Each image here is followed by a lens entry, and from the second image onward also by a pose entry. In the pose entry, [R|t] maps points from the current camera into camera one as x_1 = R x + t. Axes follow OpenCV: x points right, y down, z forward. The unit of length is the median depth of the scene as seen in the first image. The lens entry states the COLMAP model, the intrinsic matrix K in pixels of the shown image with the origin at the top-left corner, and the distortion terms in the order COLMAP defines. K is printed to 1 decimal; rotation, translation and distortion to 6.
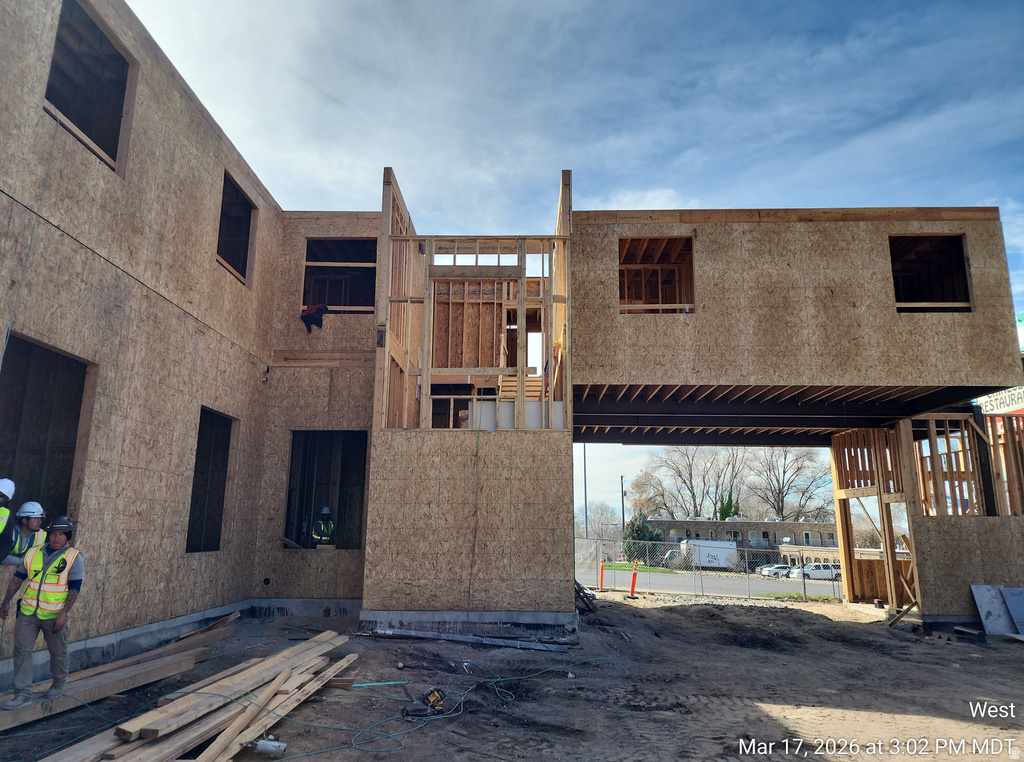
lens RADIAL K [[666.6, 0, 512.0], [0, 666.6, 381.0], [0, 0, 1]] dist [0.028719, -0.001002]
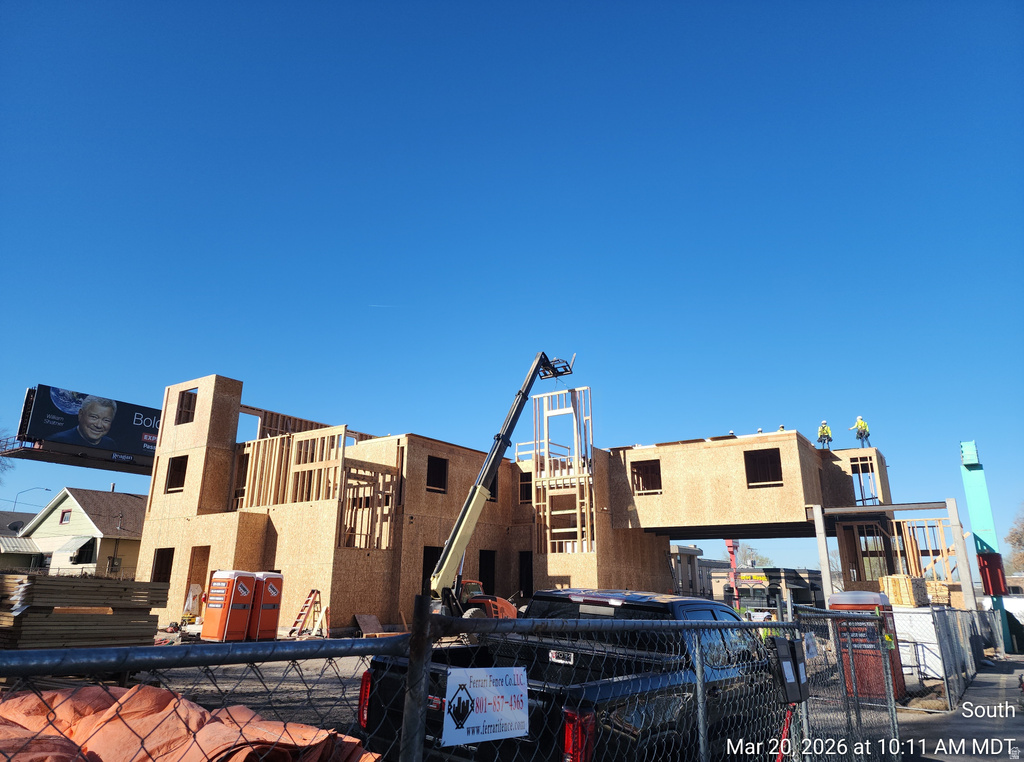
lens RADIAL K [[666.6, 0, 512.0], [0, 666.6, 381.0], [0, 0, 1]] dist [0.028719, -0.001002]
pose [[0.833717, -0.162900, -0.527618, 1.114697], [0.120002, 0.986110, -0.114837, -0.282005], [0.538996, 0.032426, 0.841684, -1.218388]]
